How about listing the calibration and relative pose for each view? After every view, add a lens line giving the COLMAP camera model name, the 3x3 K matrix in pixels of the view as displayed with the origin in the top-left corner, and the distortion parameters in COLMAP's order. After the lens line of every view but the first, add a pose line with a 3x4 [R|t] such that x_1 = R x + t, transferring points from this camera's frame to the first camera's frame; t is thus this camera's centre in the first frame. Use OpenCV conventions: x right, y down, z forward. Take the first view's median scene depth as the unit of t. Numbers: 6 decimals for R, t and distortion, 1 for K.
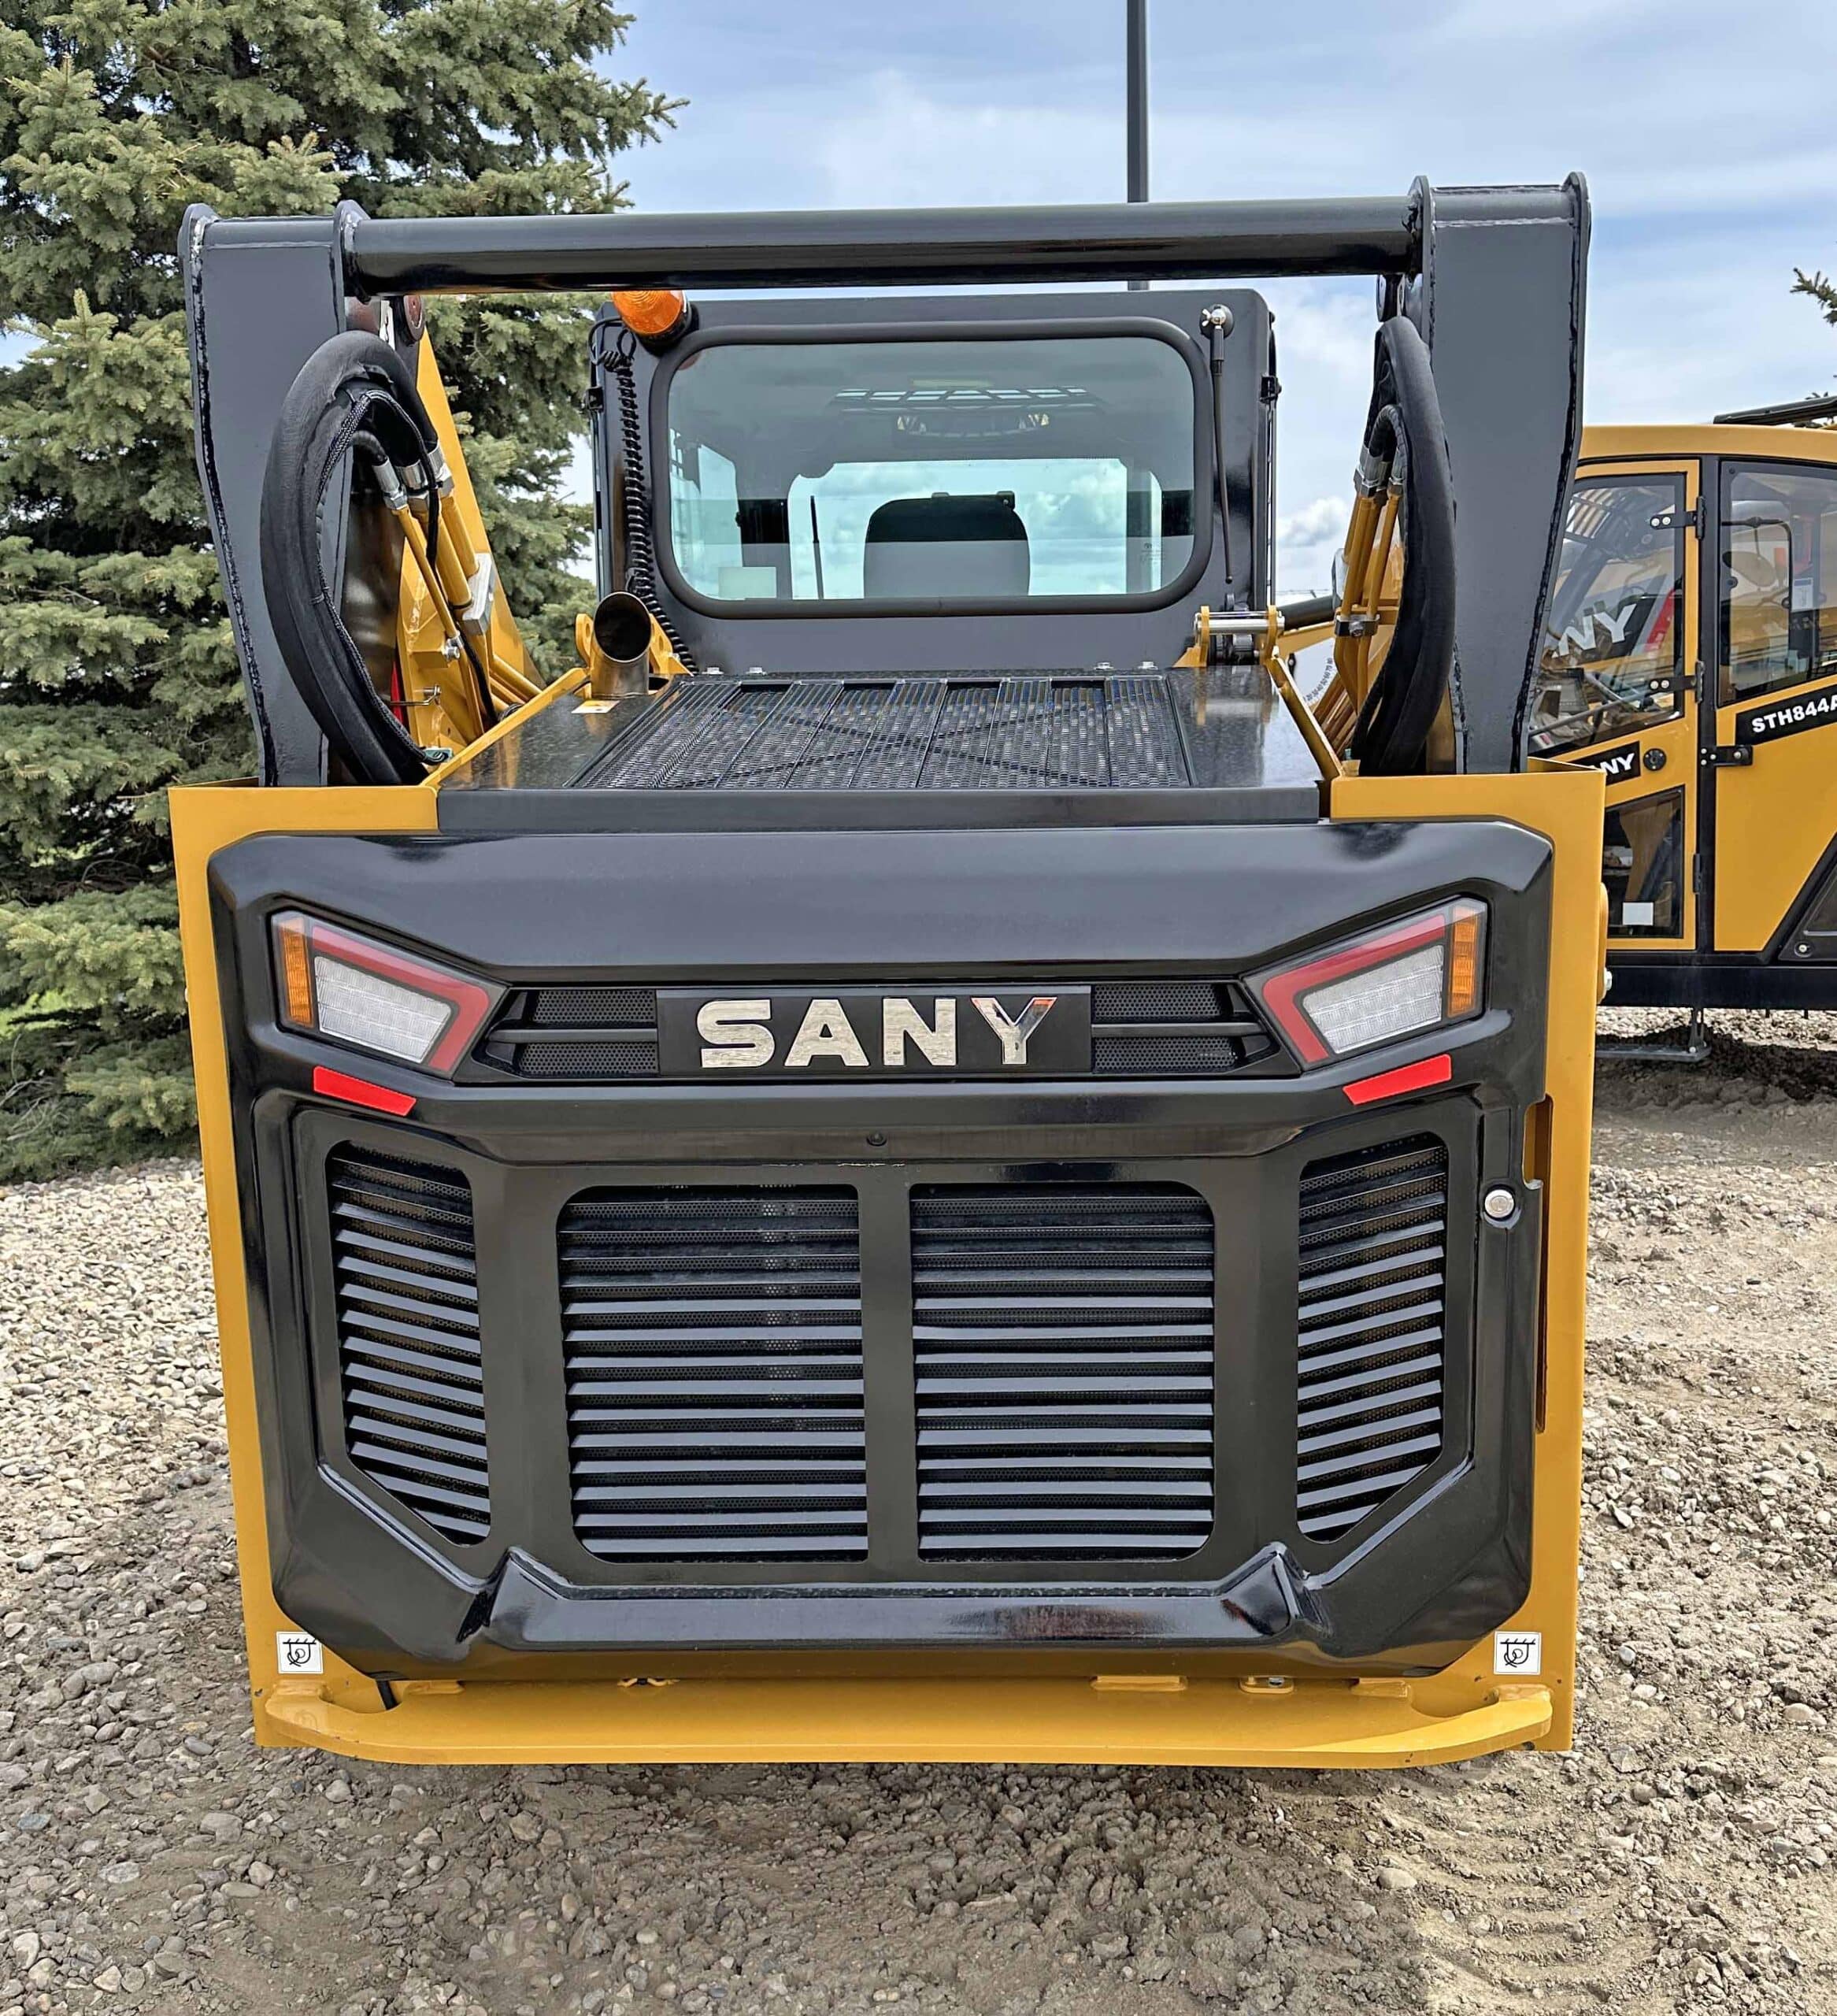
lens RADIAL K [[2082.2, 0, 1016.7], [0, 2082.2, 1066.9], [0, 0, 1]] dist [0.115276, -0.221262]
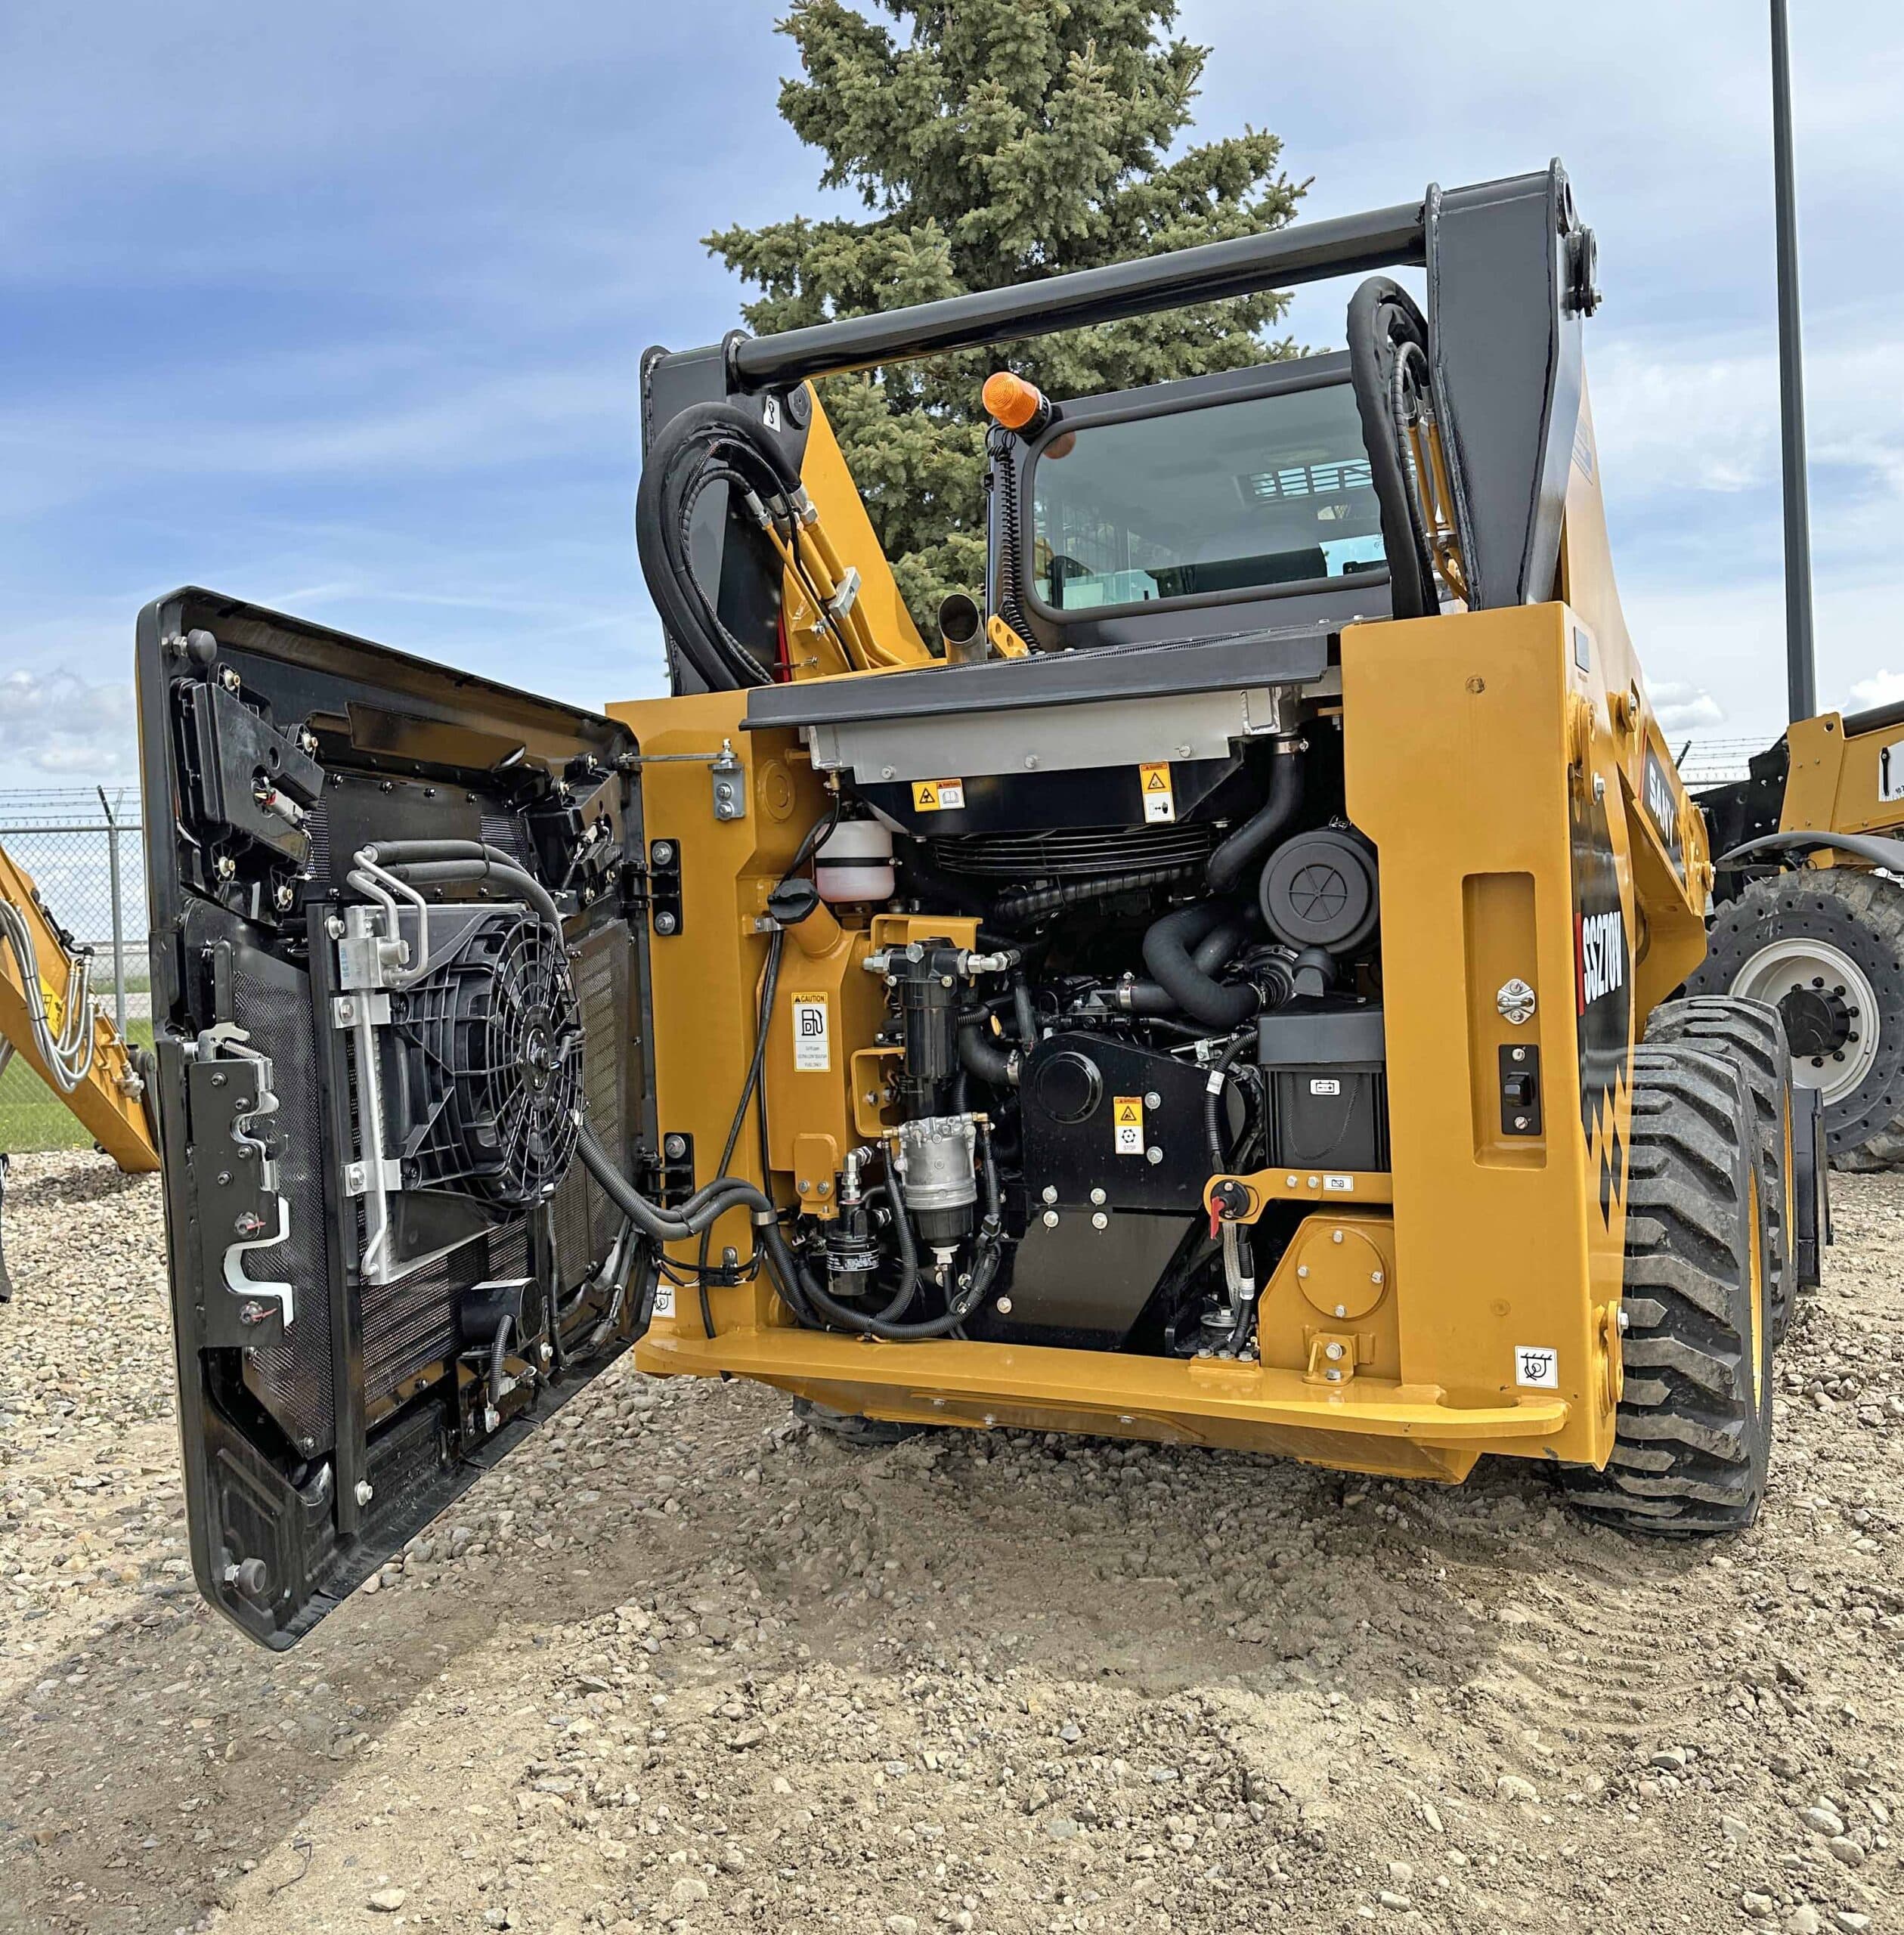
lens RADIAL K [[1836.8, 0, 989.4], [0, 1836.8, 931.6], [0, 0, 1]] dist [0.118338, -0.201370]
pose [[0.911950, -0.016253, -0.409979, 0.385533], [-0.049312, 0.987631, -0.148841, 0.208903], [0.407327, 0.155952, 0.899869, -0.075821]]
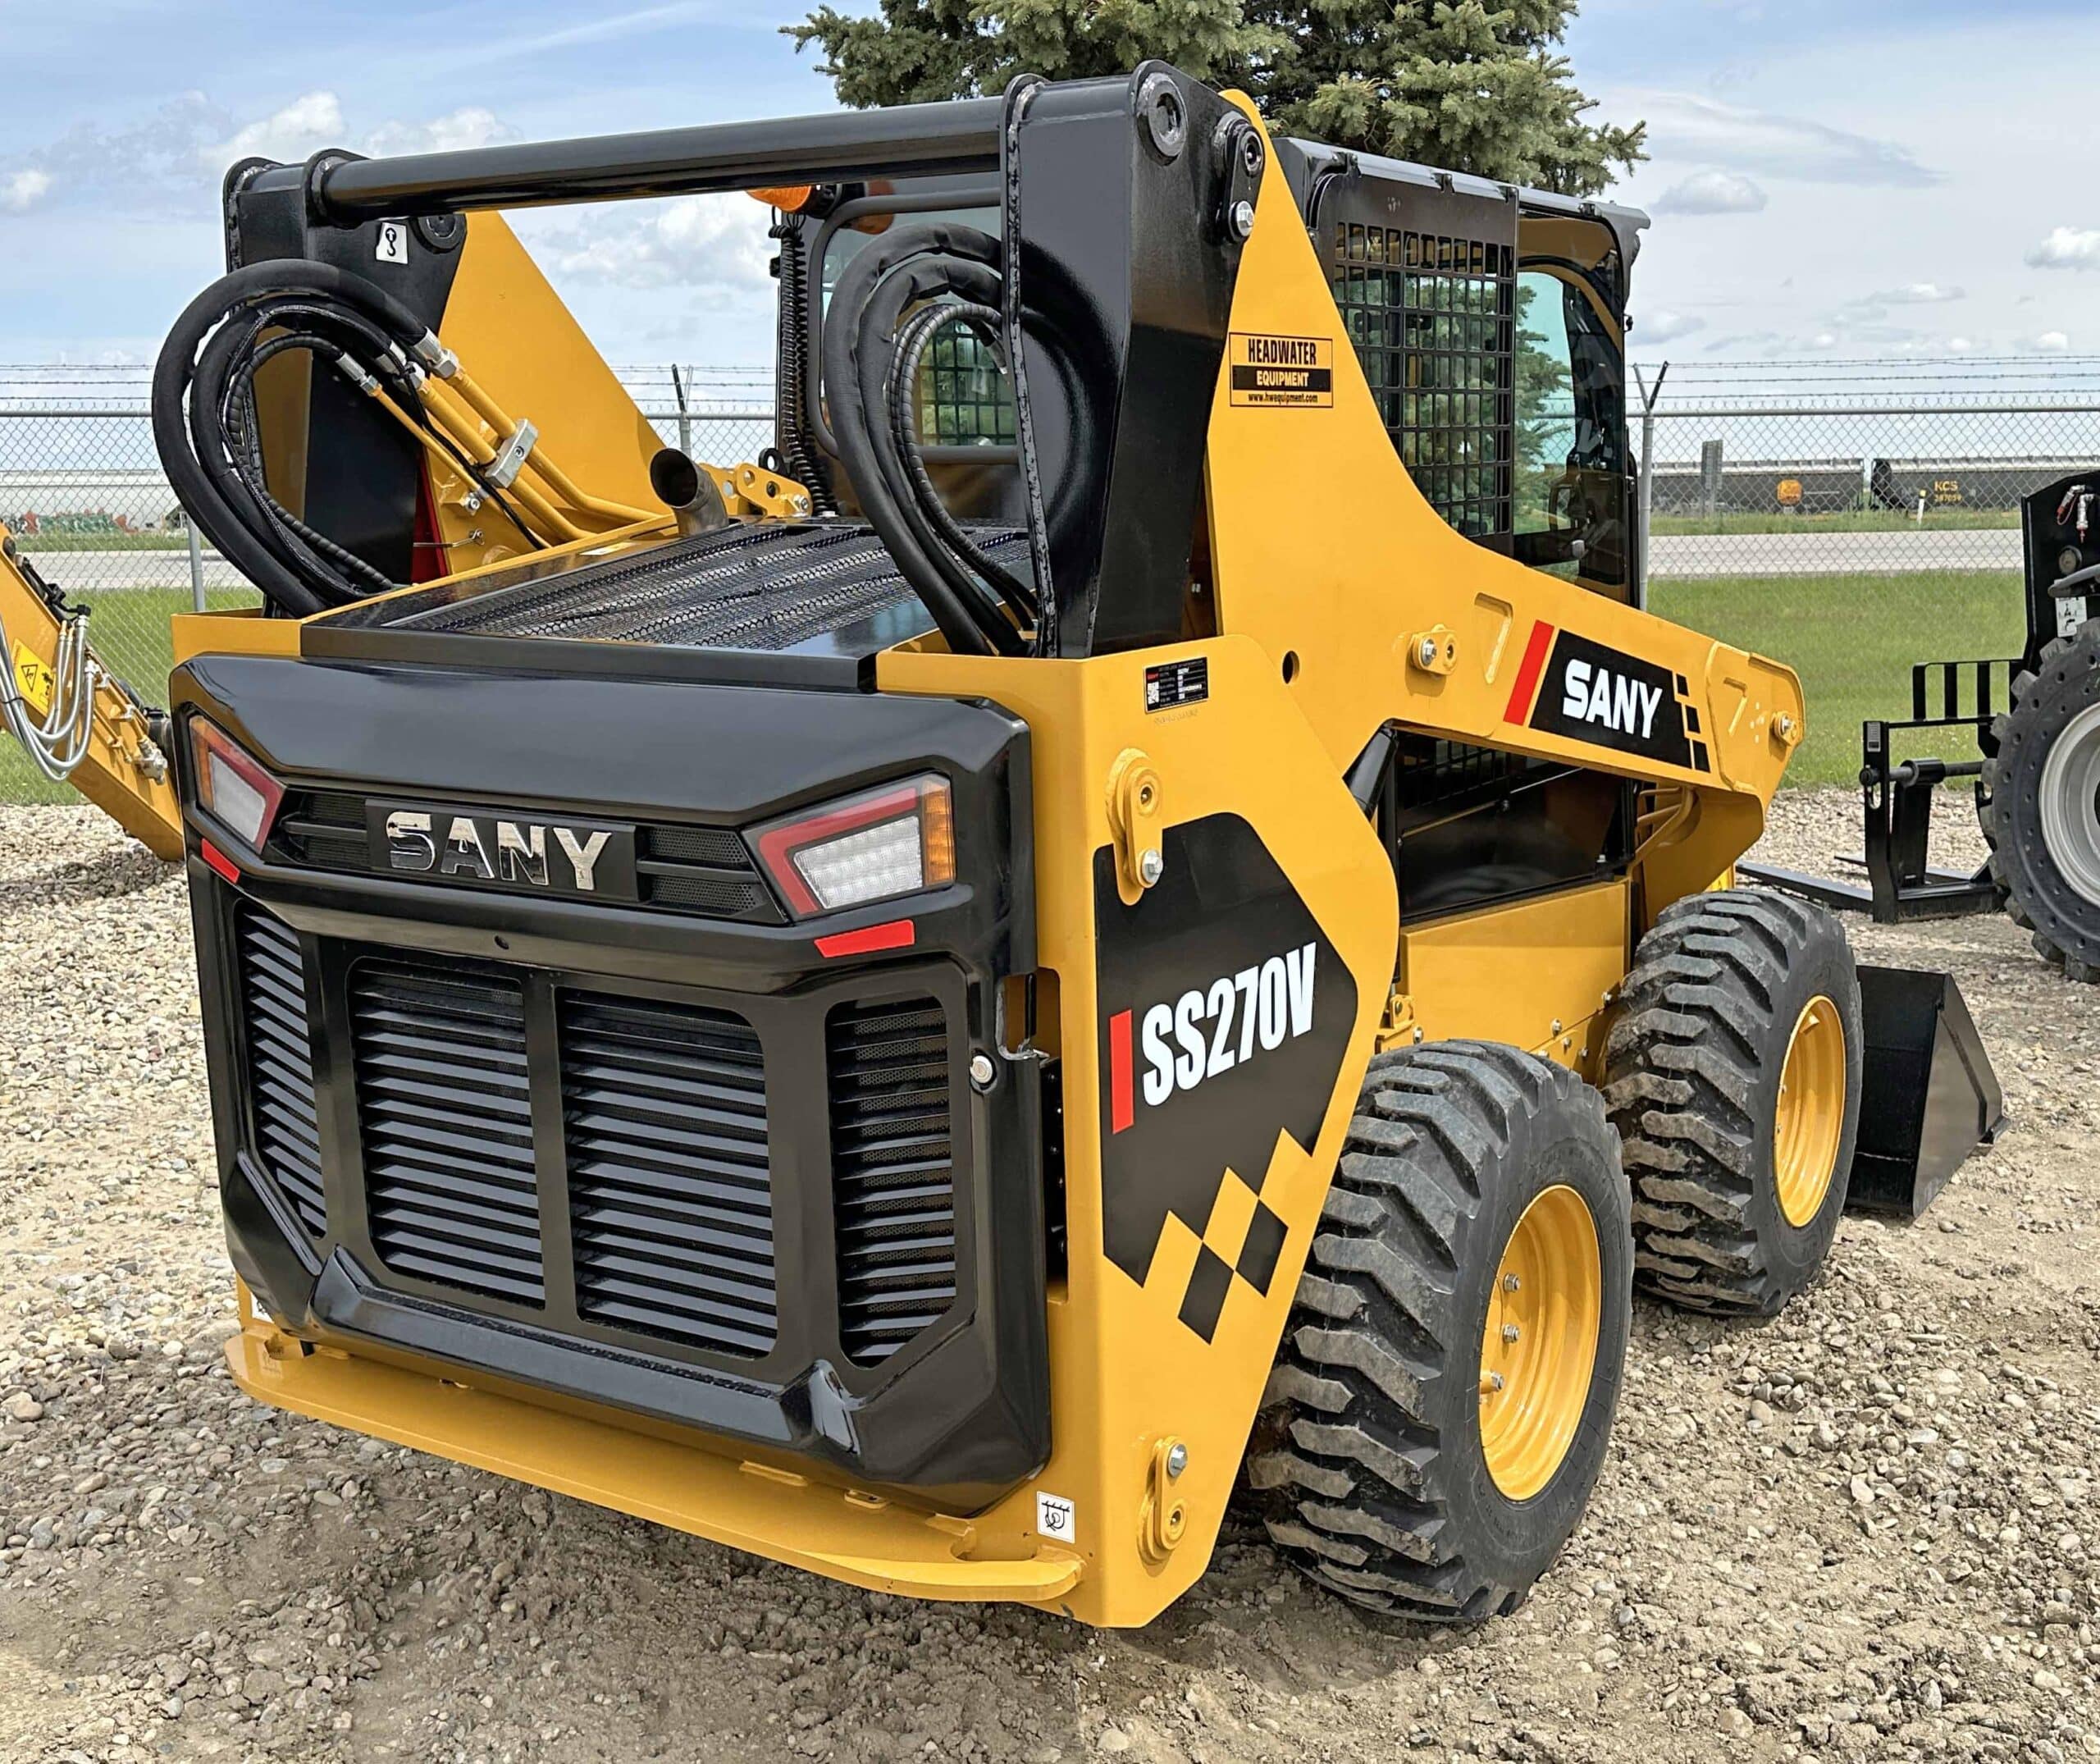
lens RADIAL K [[2299.2, 0, 1251.5], [0, 2299.2, 842.7], [0, 0, 1]] dist [0.177098, -0.328016]
pose [[0.872689, 0.088591, -0.480173, 0.828877], [-0.091598, 0.995647, 0.017220, -0.072928], [0.479608, 0.028955, 0.877005, 0.051432]]
